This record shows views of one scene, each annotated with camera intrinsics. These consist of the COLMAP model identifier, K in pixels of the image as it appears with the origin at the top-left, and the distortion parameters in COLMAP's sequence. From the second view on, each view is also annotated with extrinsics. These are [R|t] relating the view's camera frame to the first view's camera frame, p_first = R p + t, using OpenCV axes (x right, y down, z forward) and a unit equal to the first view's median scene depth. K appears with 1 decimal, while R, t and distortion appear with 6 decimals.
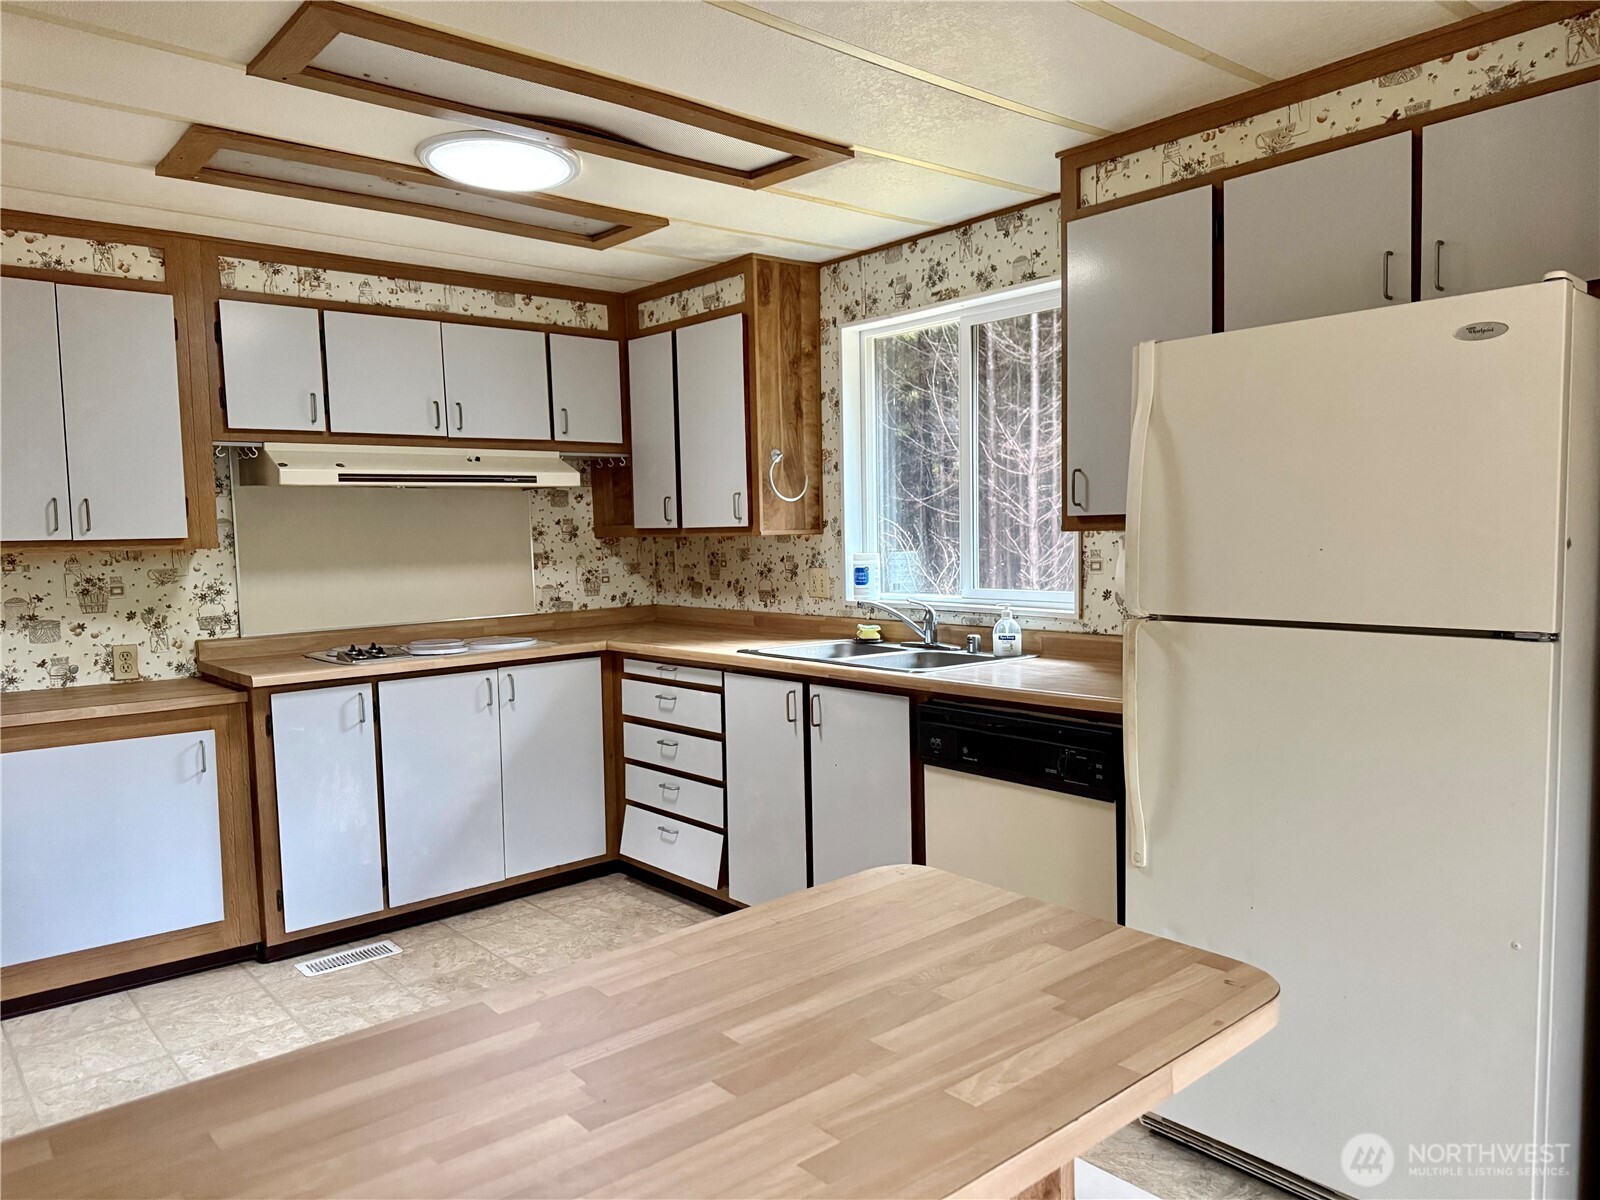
lens RADIAL K [[1120.1, 0, 821.2], [0, 1120.1, 616.4], [0, 0, 1]] dist [0.043427, -0.053204]
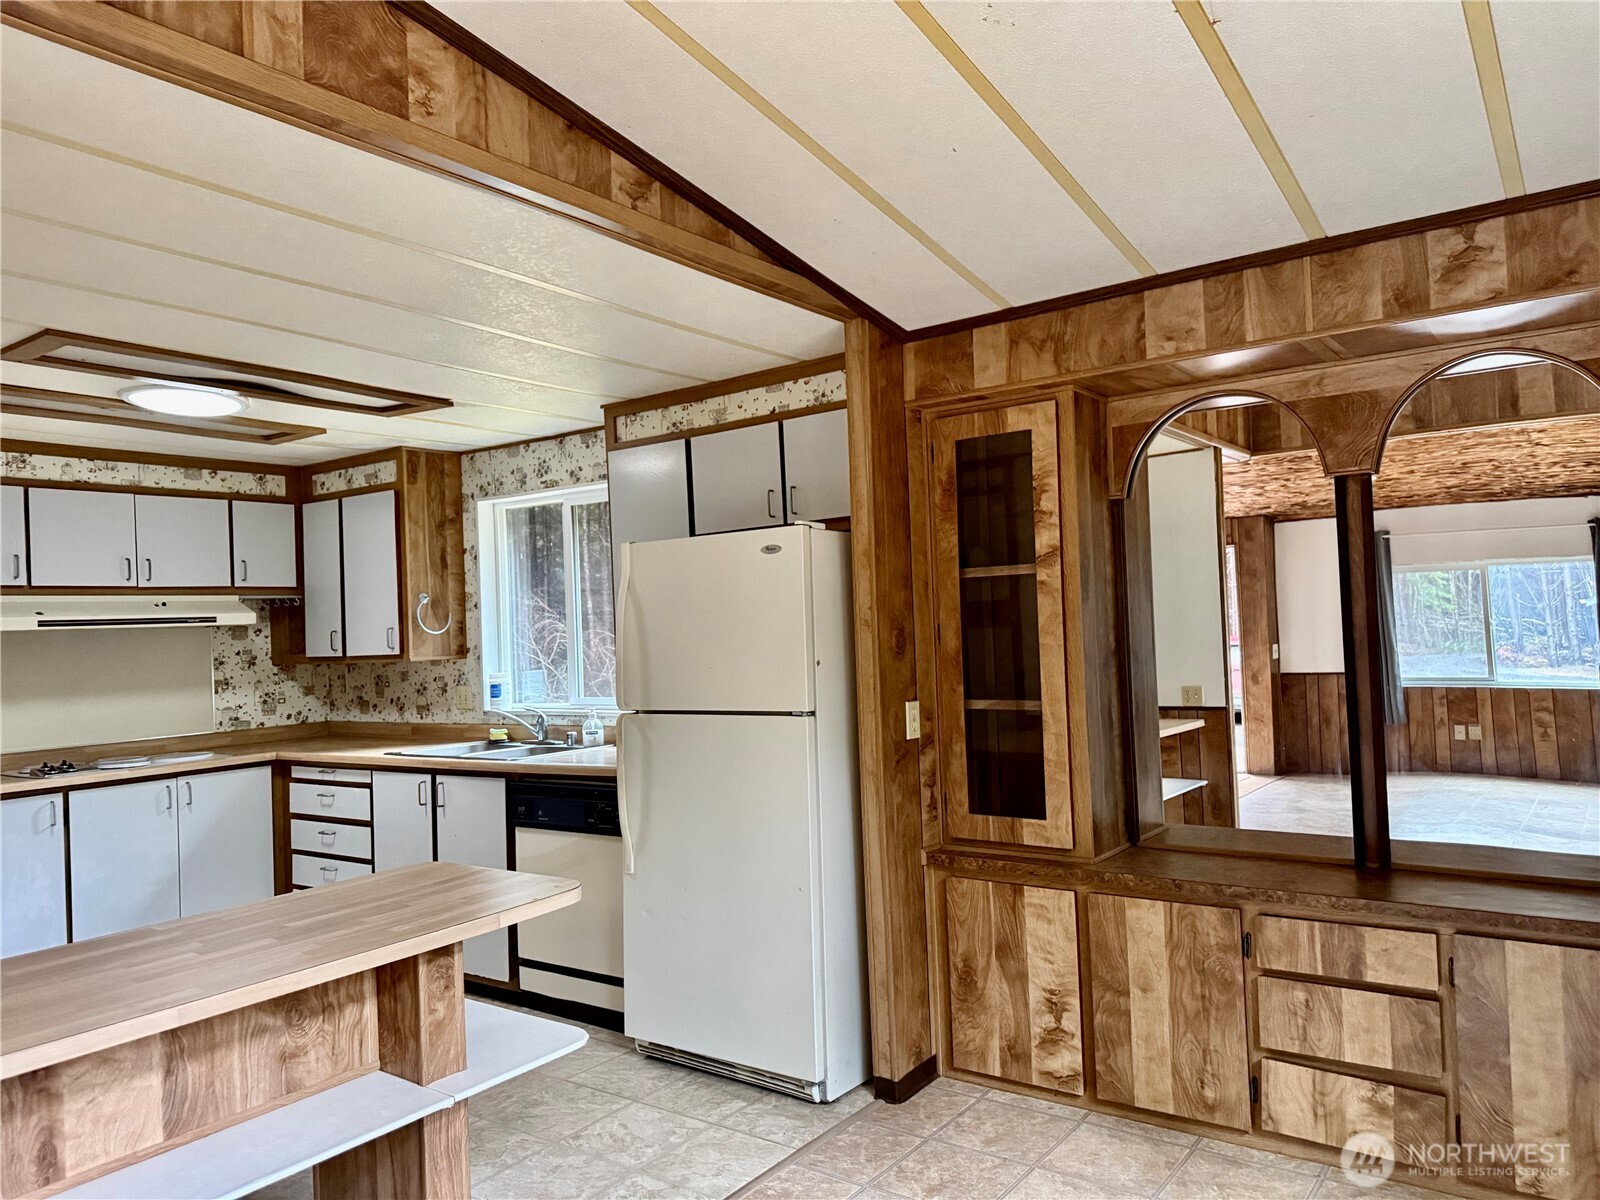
lens RADIAL K [[1120.1, 0, 819.8], [0, 1120.1, 597.6], [0, 0, 1]] dist [0.043427, -0.053204]
pose [[0.973367, -0.010457, 0.229013, 0.115461], [0.036704, 0.993181, -0.110654, 0.014842], [-0.226294, 0.116112, 0.967114, -0.375390]]
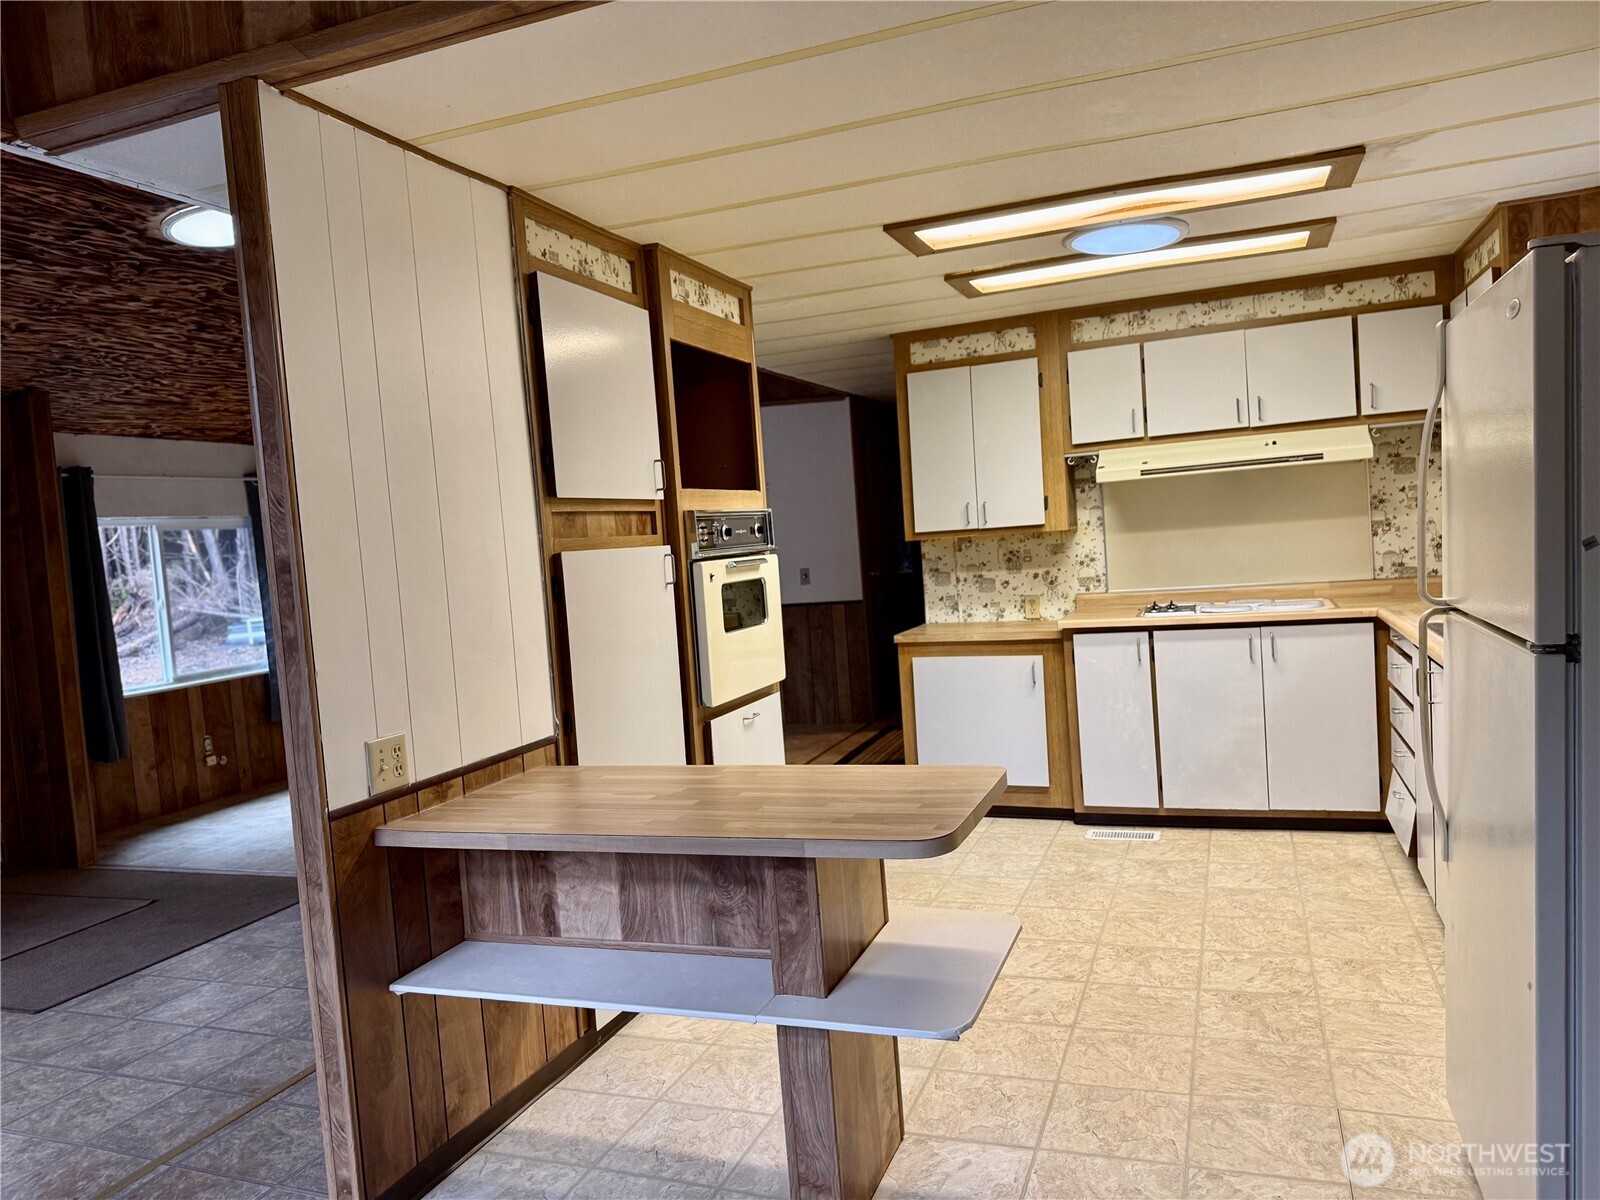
lens RADIAL K [[1120.1, 0, 793.0], [0, 1120.1, 611.8], [0, 0, 1]] dist [0.043427, -0.053204]
pose [[0.467112, 0.047594, -0.882917, 0.543250], [-0.010834, 0.998783, 0.048108, -0.020663], [0.884132, -0.012907, 0.467059, 0.033461]]
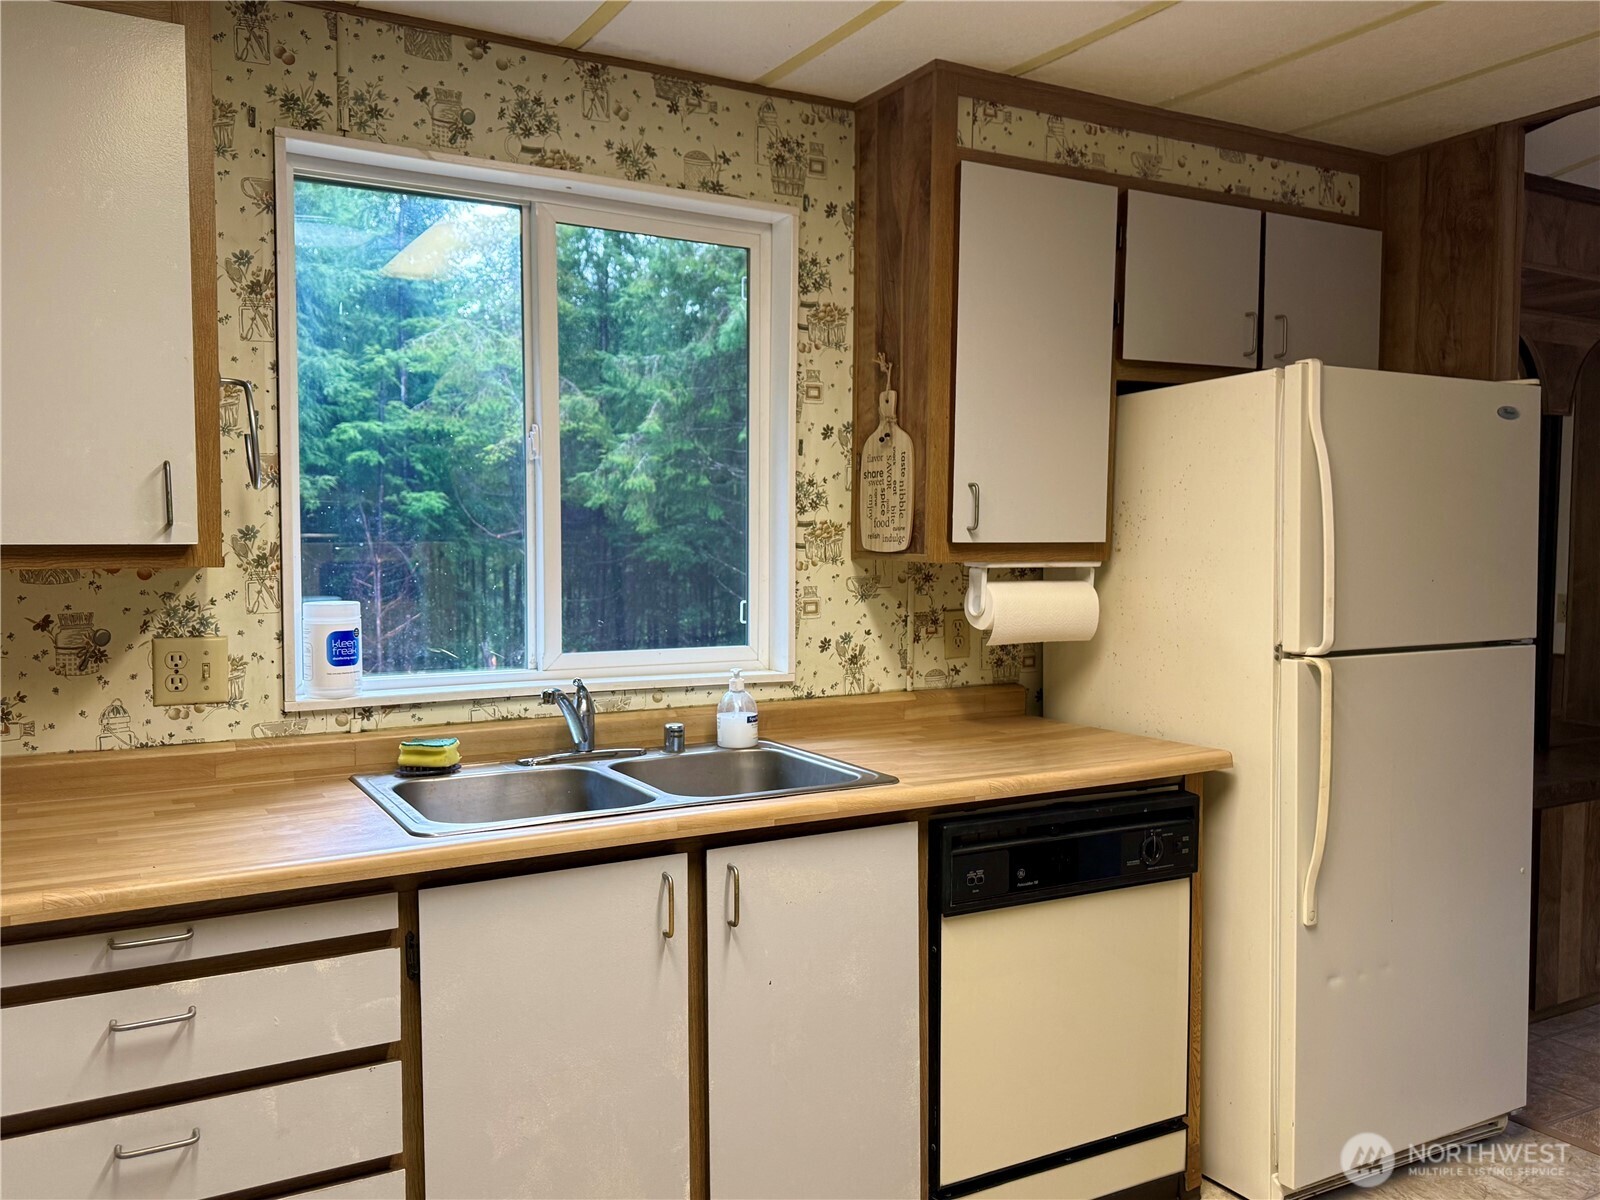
lens RADIAL K [[1269.9, 0, 795.6], [0, 1269.9, 614.7], [0, 0, 1]] dist [0.058896, -0.080088]
pose [[0.206922, -0.038381, 0.977604, -0.521474], [0.072433, 0.997089, 0.023814, -0.054480], [-0.975672, 0.065883, 0.209100, 0.742668]]
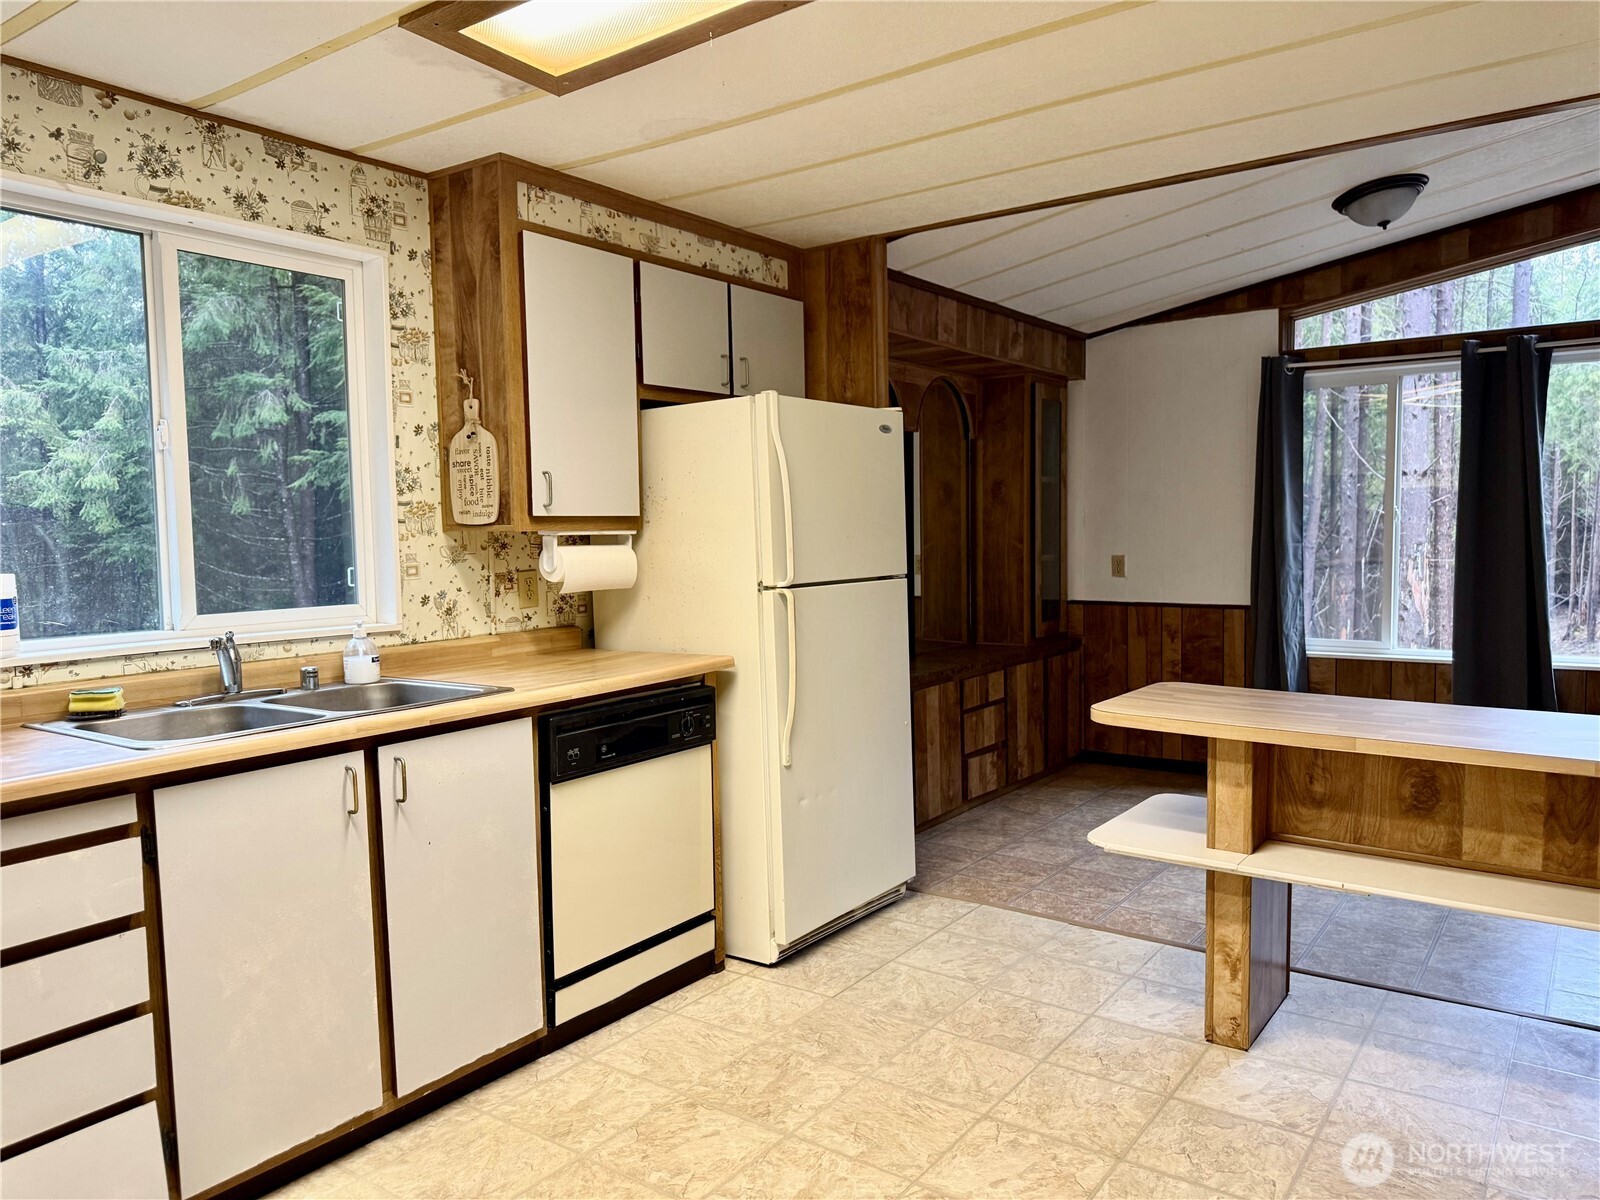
lens RADIAL K [[1120.1, 0, 799.9], [0, 1120.1, 606.8], [0, 0, 1]] dist [0.043427, -0.053204]
pose [[-0.226163, -0.044976, 0.973051, -0.666210], [0.100815, 0.992488, 0.069307, -0.042580], [-0.968858, 0.113773, -0.219930, 0.798785]]
